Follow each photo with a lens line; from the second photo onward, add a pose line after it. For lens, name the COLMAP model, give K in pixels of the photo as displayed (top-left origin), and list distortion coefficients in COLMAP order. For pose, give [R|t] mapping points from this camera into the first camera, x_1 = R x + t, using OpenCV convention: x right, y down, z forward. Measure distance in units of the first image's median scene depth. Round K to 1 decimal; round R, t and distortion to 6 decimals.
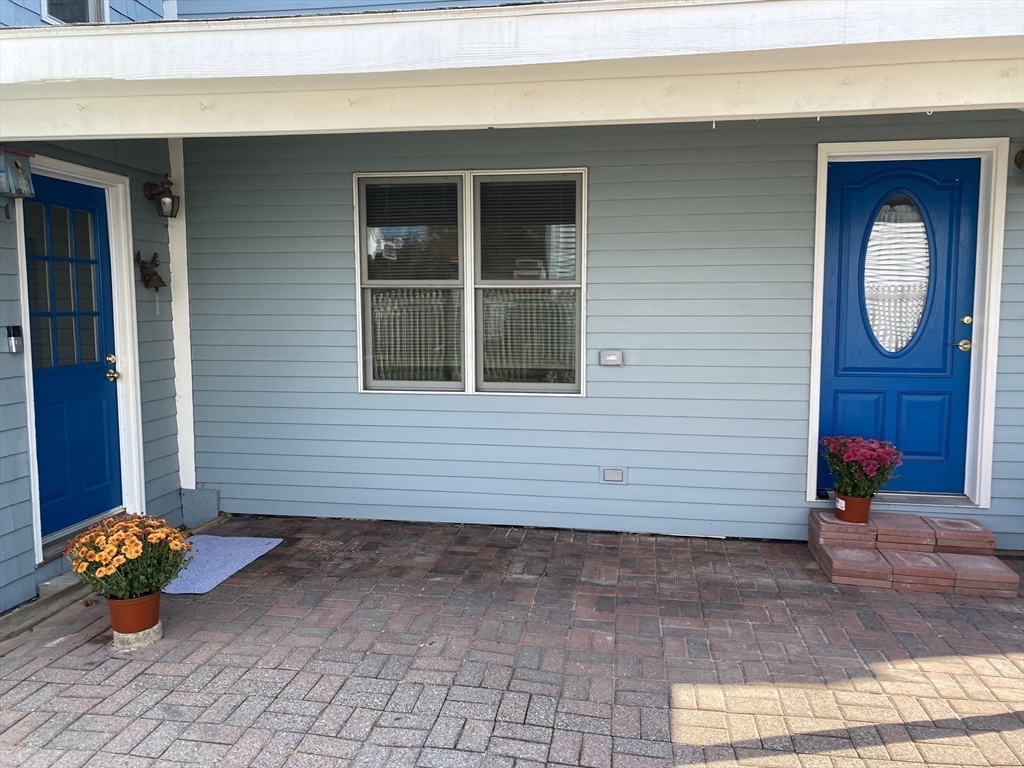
lens RADIAL K [[784.7, 0, 534.4], [0, 784.7, 363.5], [0, 0, 1]] dist [0.055308, -0.054347]
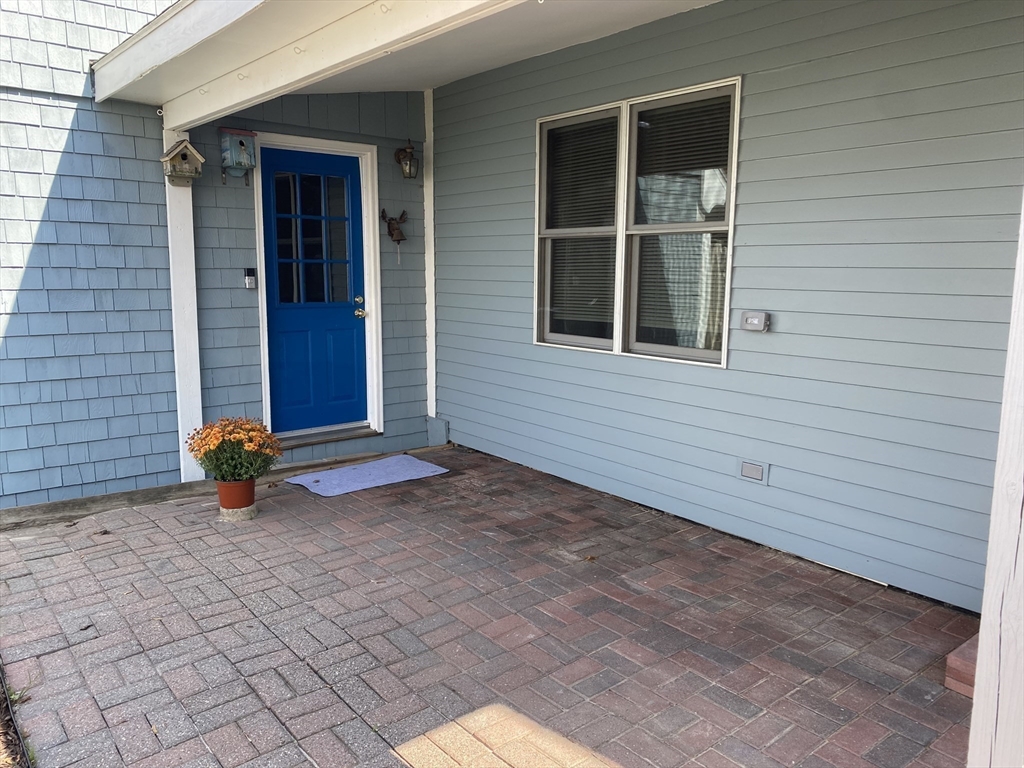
lens RADIAL K [[784.7, 0, 510.9], [0, 784.7, 380.2], [0, 0, 1]] dist [0.055308, -0.054347]
pose [[0.736988, 0.104978, -0.667704, 0.461650], [-0.060527, 0.994146, 0.089496, -0.005065], [0.673191, -0.025543, 0.739028, 0.261386]]
